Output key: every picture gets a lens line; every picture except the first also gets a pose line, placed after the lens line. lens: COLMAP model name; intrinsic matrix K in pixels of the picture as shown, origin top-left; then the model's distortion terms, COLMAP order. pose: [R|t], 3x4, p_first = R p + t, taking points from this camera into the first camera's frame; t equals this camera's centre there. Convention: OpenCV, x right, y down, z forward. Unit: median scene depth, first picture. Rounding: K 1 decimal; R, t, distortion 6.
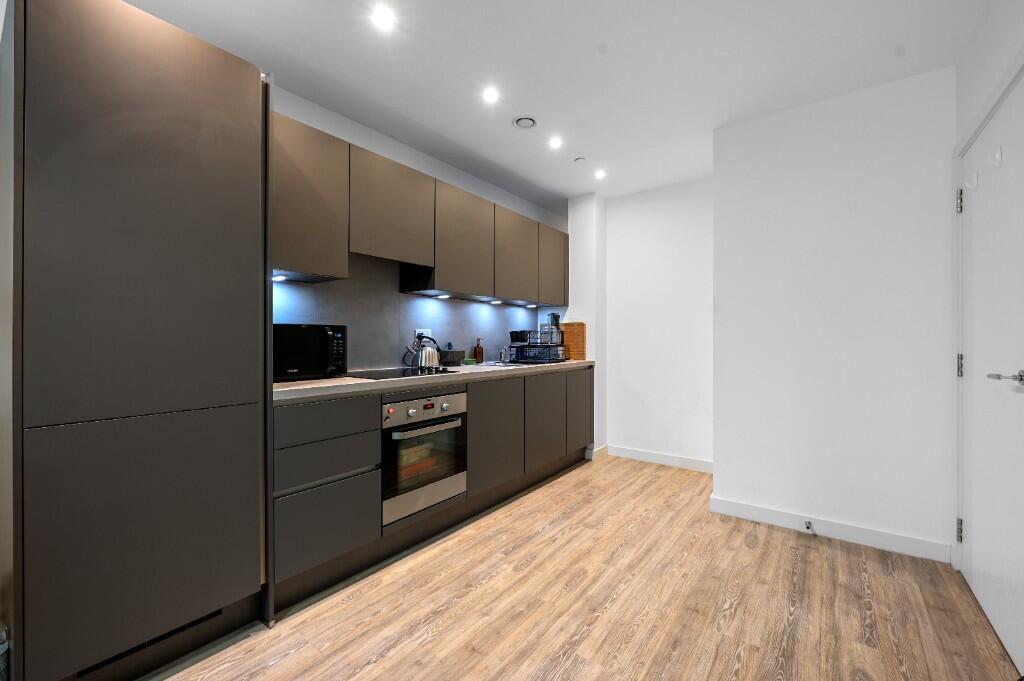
lens RADIAL K [[419.9, 0, 513.2], [0, 419.9, 339.2], [0, 0, 1]] dist [0.000182, -0.000139]
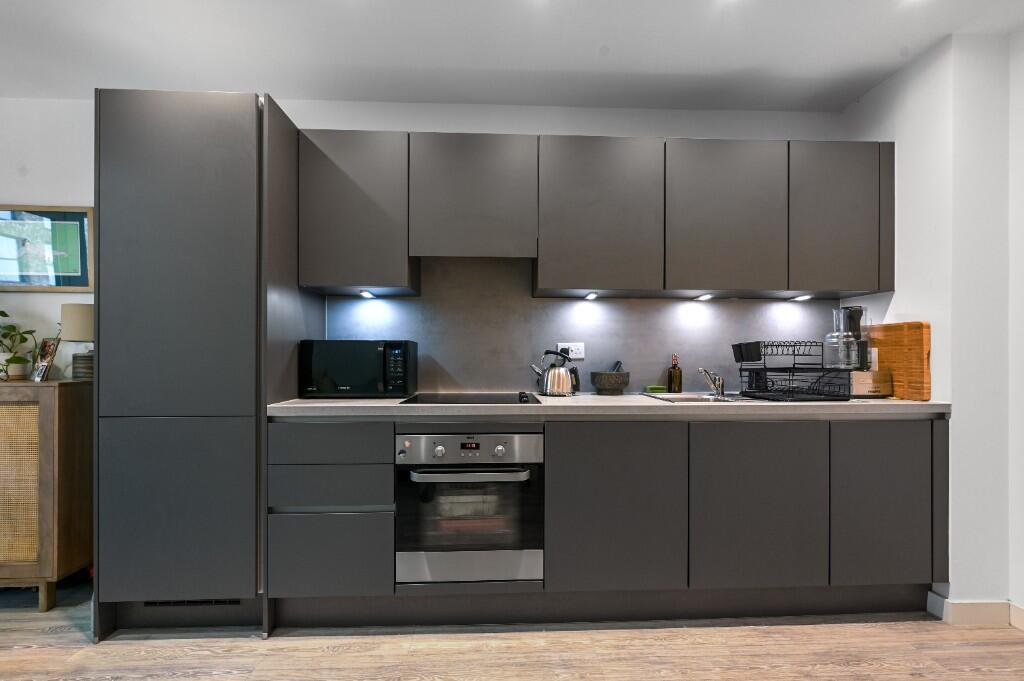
lens RADIAL K [[450.7, 0, 512.1], [0, 450.7, 358.1], [0, 0, 1]] dist [0.000753, 0.000591]
pose [[0.635372, 0.002465, -0.772202, 0.358979], [-0.002121, 0.999997, 0.001446, 0.002104], [0.772203, 0.000719, 0.635375, 0.426281]]
